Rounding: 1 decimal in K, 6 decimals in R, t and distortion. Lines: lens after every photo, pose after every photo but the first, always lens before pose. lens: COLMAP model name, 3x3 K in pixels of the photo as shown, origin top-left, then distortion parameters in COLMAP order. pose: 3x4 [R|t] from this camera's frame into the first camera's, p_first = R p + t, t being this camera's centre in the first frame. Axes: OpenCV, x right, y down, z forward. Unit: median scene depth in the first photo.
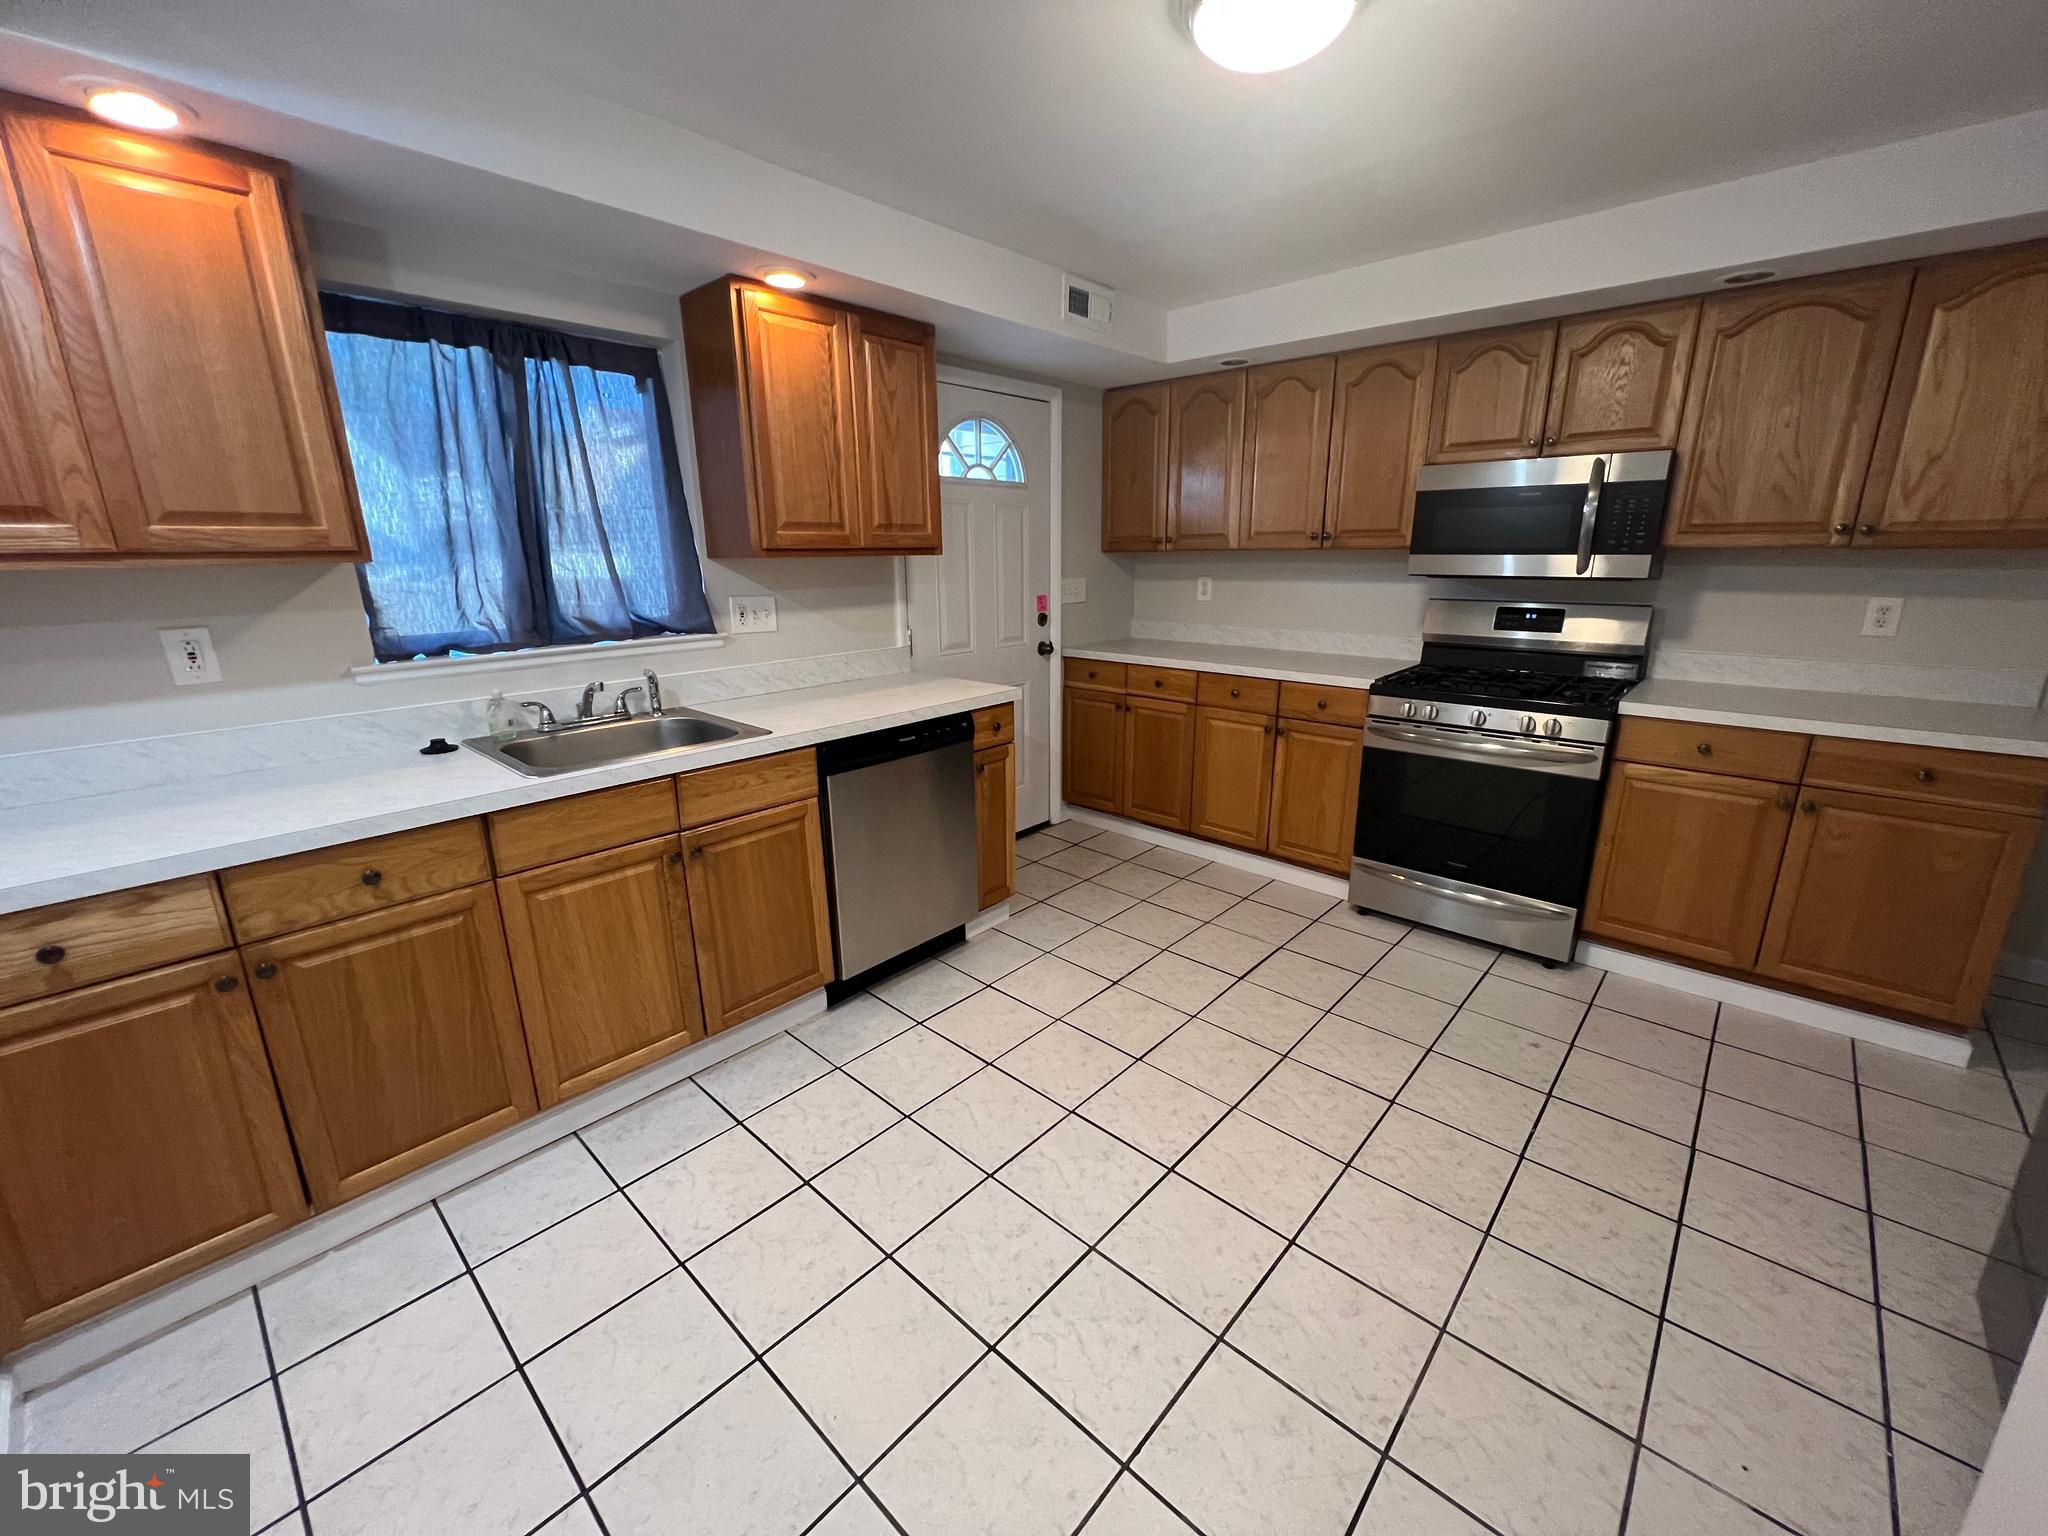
lens RADIAL K [[820.2, 0, 1022.3], [0, 820.2, 766.4], [0, 0, 1]] dist [0.001601, -0.000324]
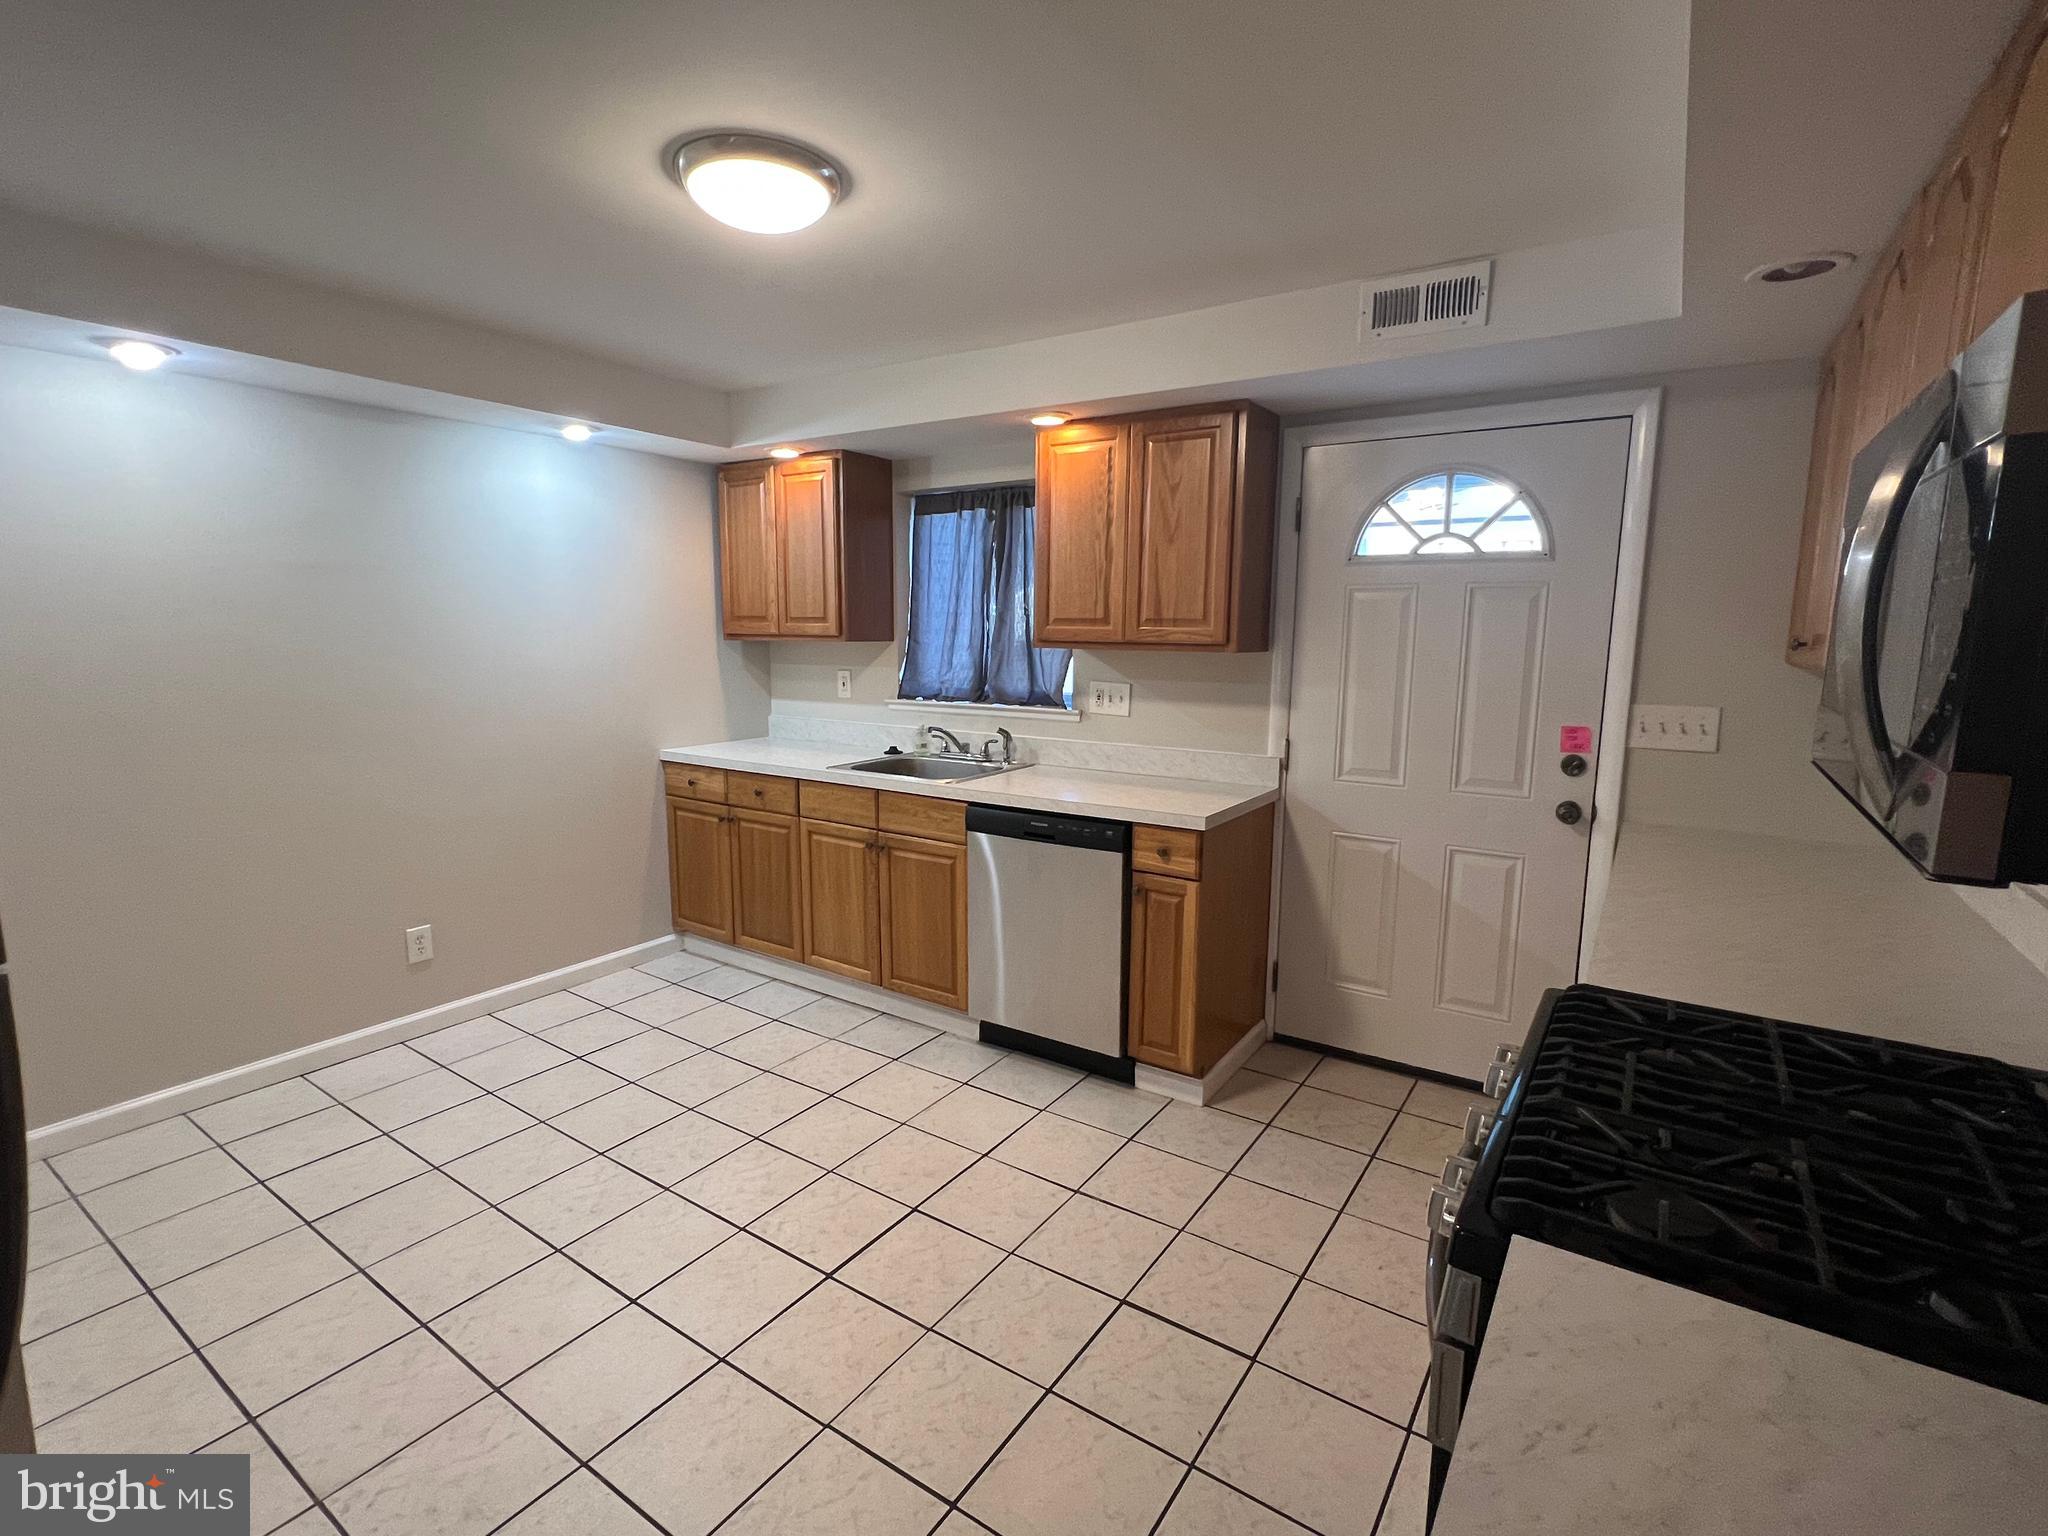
lens RADIAL K [[958.0, 0, 1018.2], [0, 958.0, 769.2], [0, 0, 1]] dist [-0.001377, -0.000677]
pose [[0.144927, 0.155906, -0.977082, 1.029239], [-0.266911, 0.957059, 0.113121, -0.230751], [0.952762, 0.244400, 0.180317, 0.753294]]
